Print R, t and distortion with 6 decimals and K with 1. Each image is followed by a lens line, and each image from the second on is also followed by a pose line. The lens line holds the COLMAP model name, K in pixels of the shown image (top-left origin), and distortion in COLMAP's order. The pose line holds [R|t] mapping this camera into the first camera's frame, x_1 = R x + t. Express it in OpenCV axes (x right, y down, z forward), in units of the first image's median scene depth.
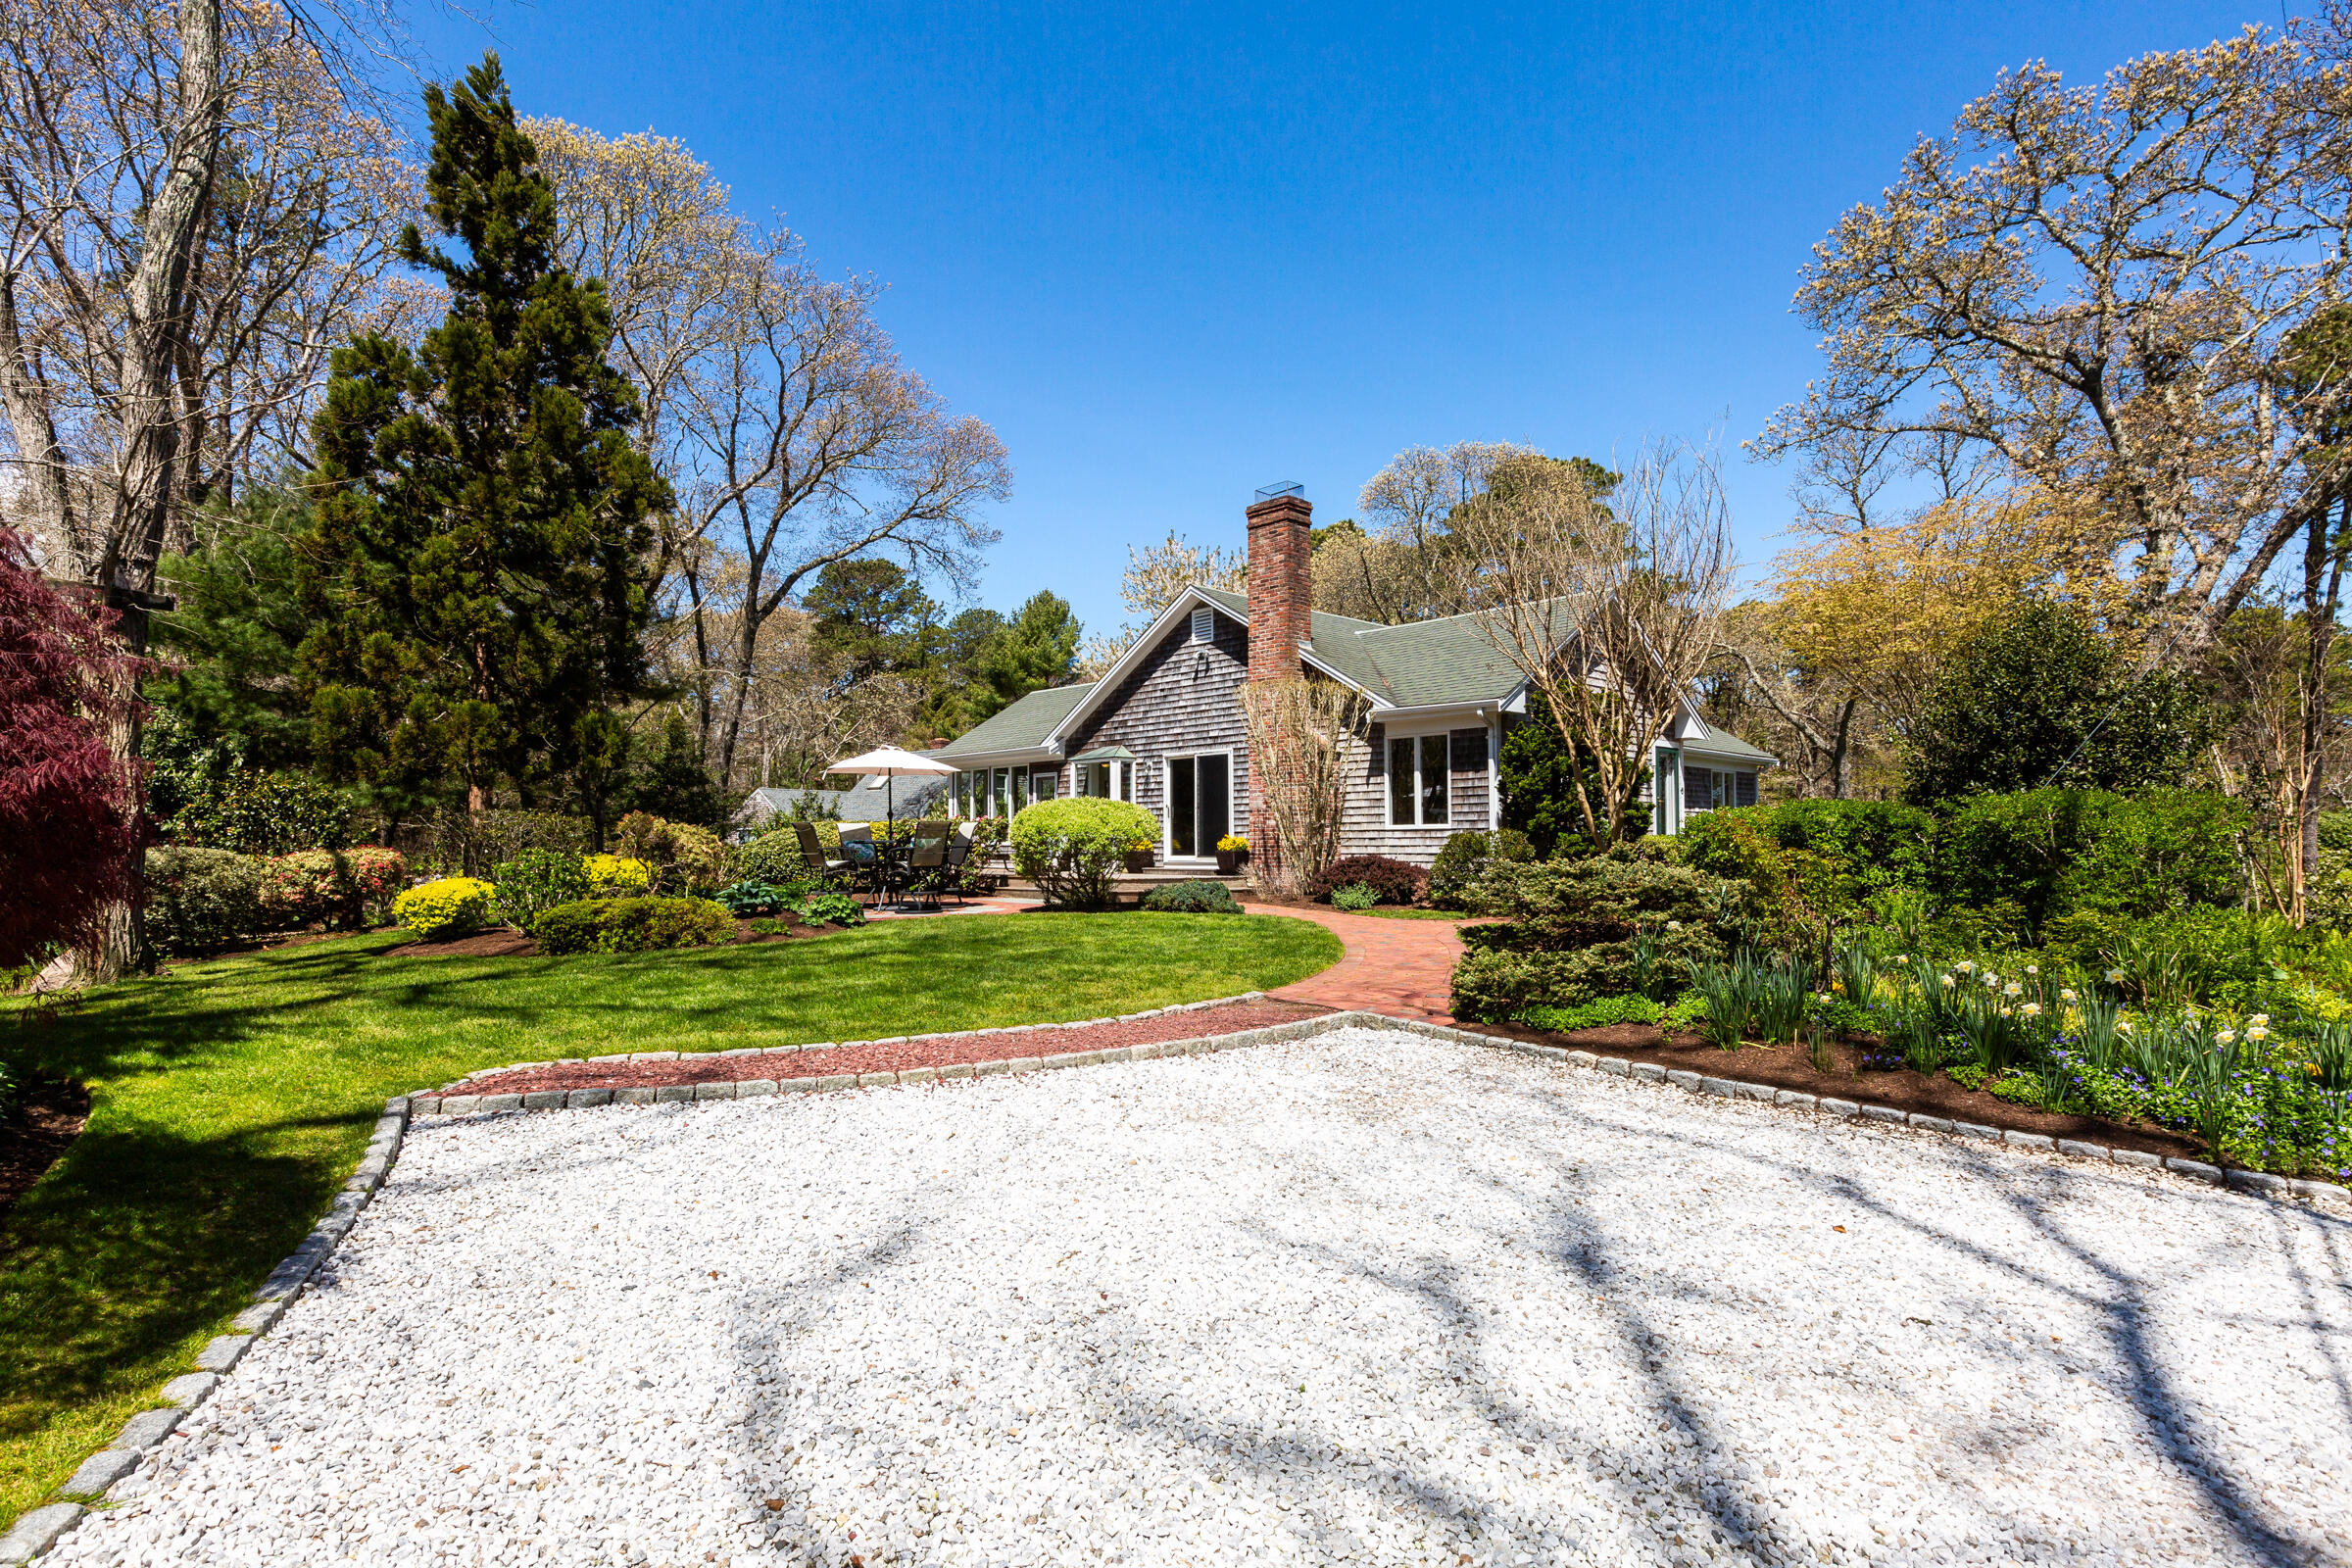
lens RADIAL K [[1224.9, 0, 1136.7], [0, 1224.9, 825.8], [0, 0, 1]] dist [-0.003206, -0.000185]
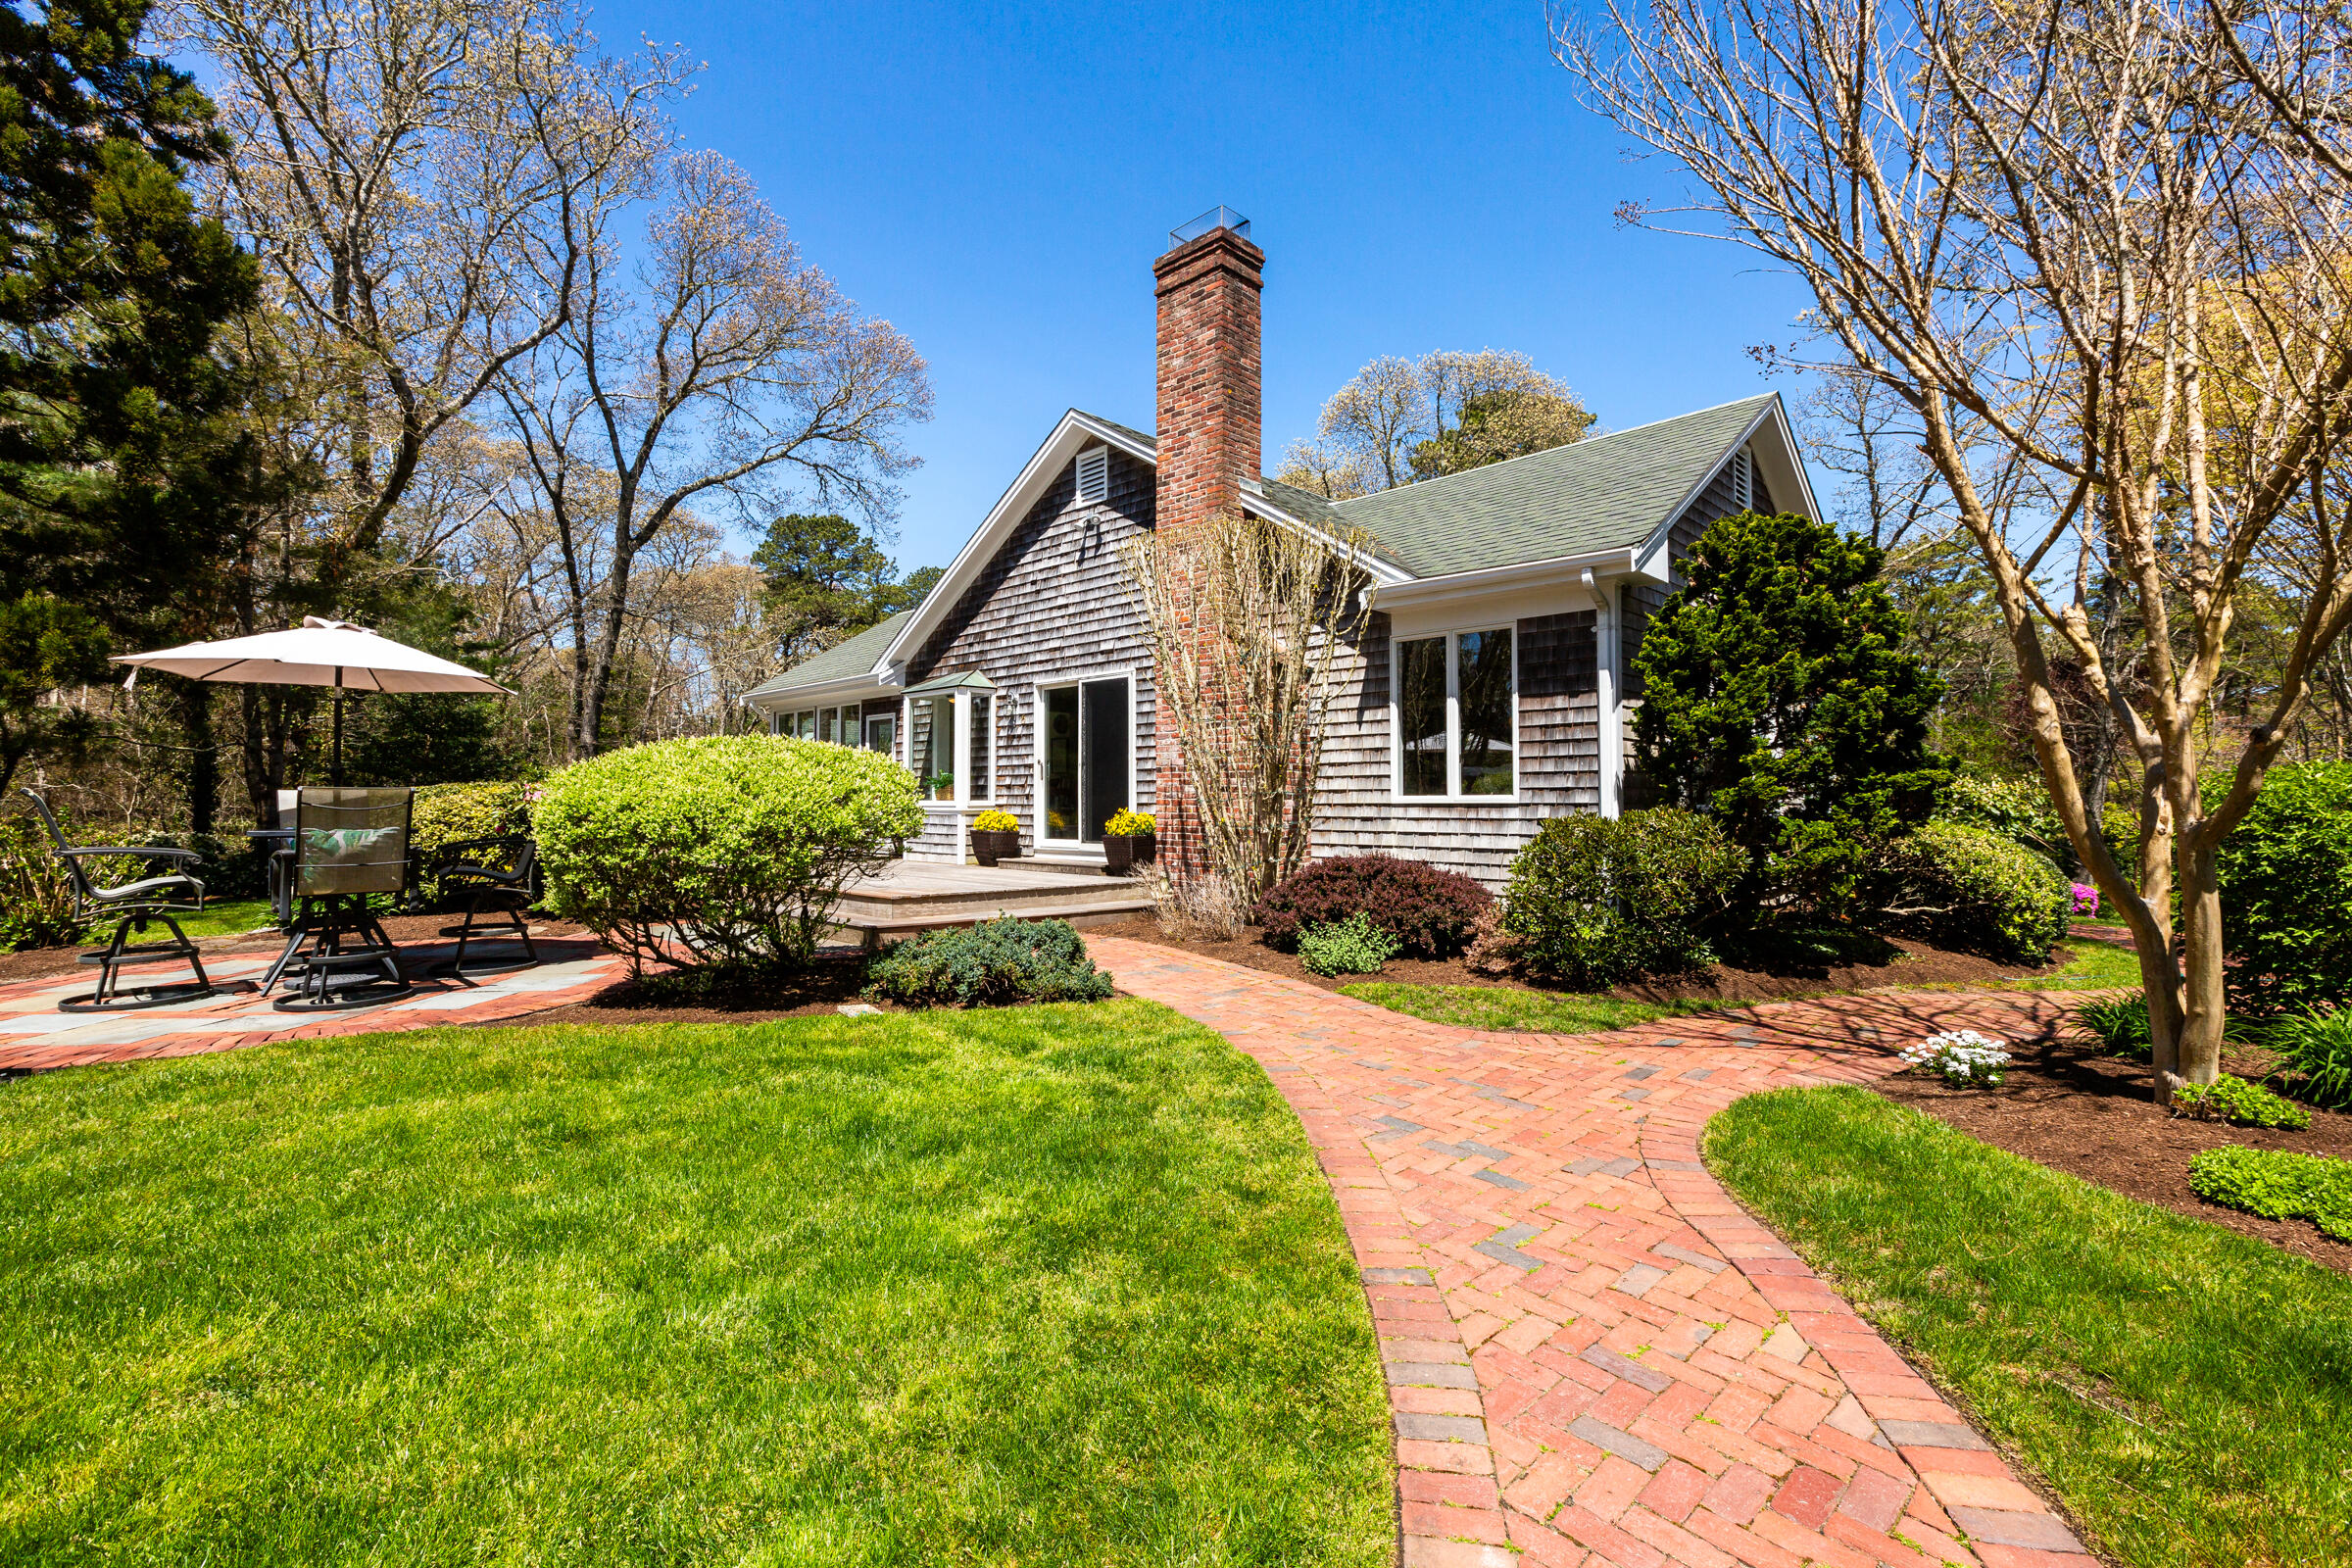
lens RADIAL K [[1066.4, 0, 1169.1], [0, 1066.4, 779.0], [0, 0, 1]] dist [0.004234, 0.000138]
pose [[0.998760, 0.004425, 0.049597, 0.067463], [-0.004140, 0.999974, -0.005844, -0.004187], [-0.049621, 0.005631, 0.998752, 0.451593]]
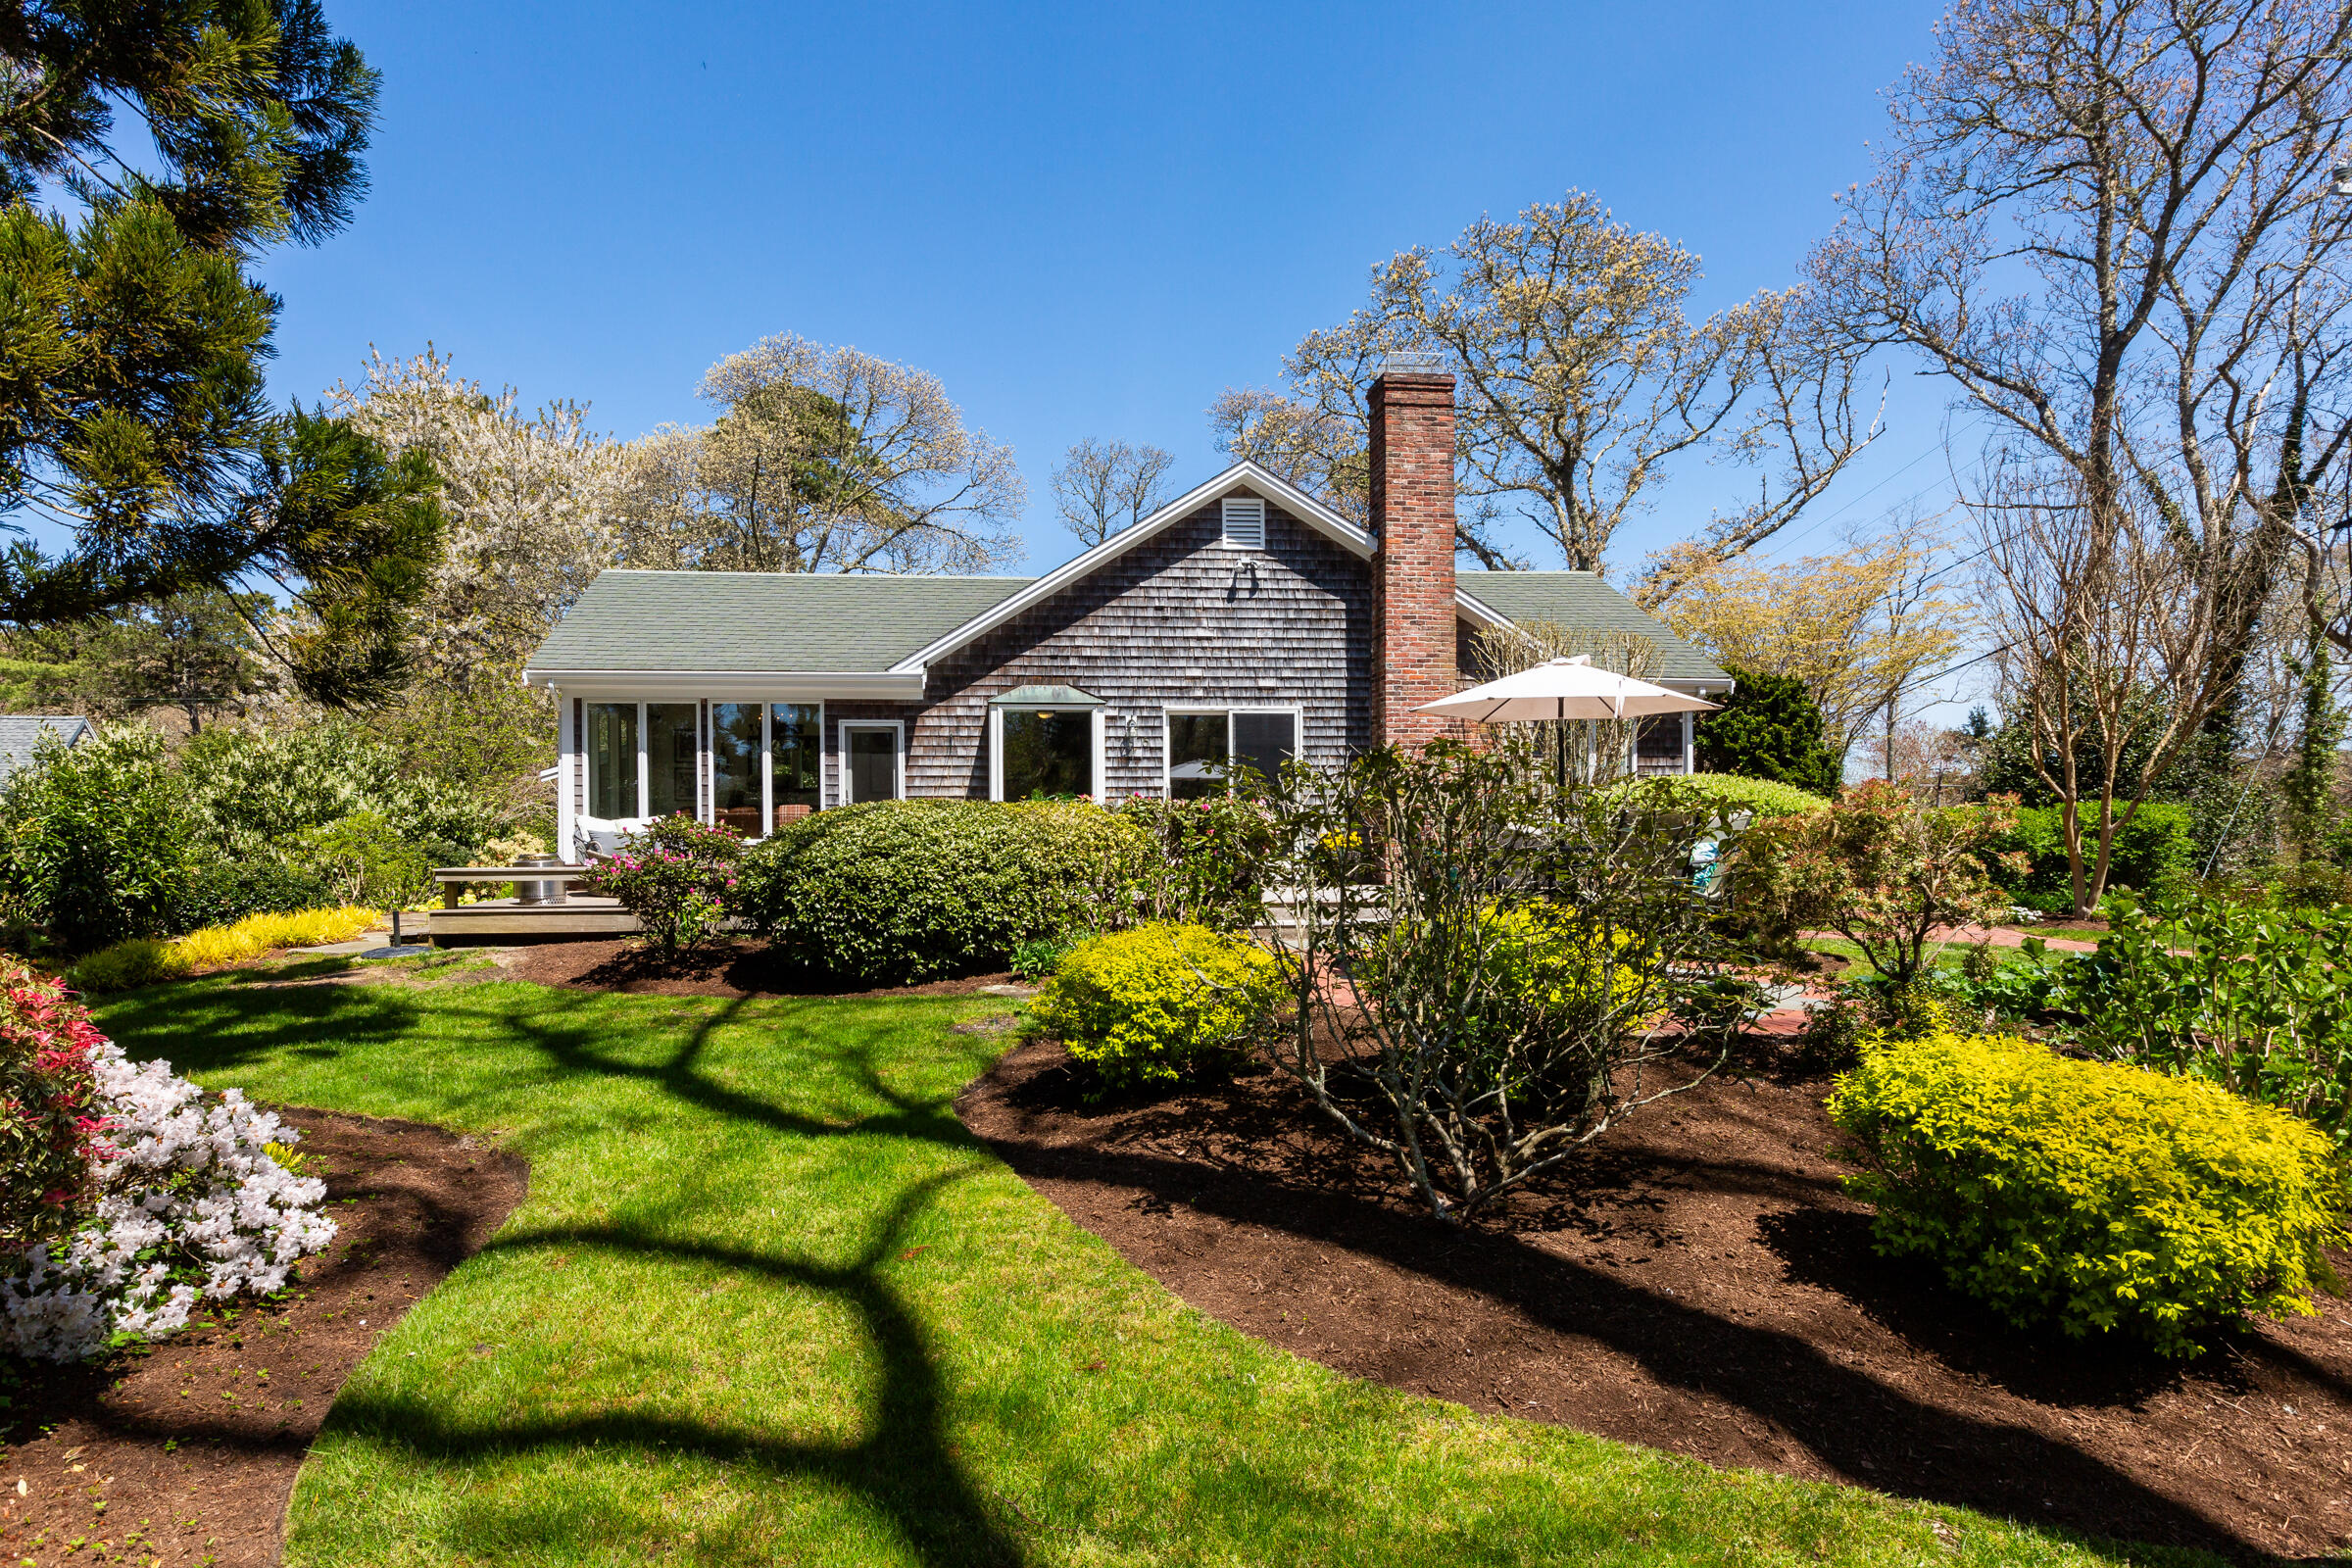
lens RADIAL K [[1229.9, 0, 1117.3], [0, 1229.9, 846.1], [0, 0, 1]] dist [0.000169, -0.000059]
pose [[0.590752, -0.014027, 0.806731, -0.549982], [-0.010695, 0.999625, 0.025213, 0.000618], [-0.806782, -0.023522, 0.590380, 0.650307]]
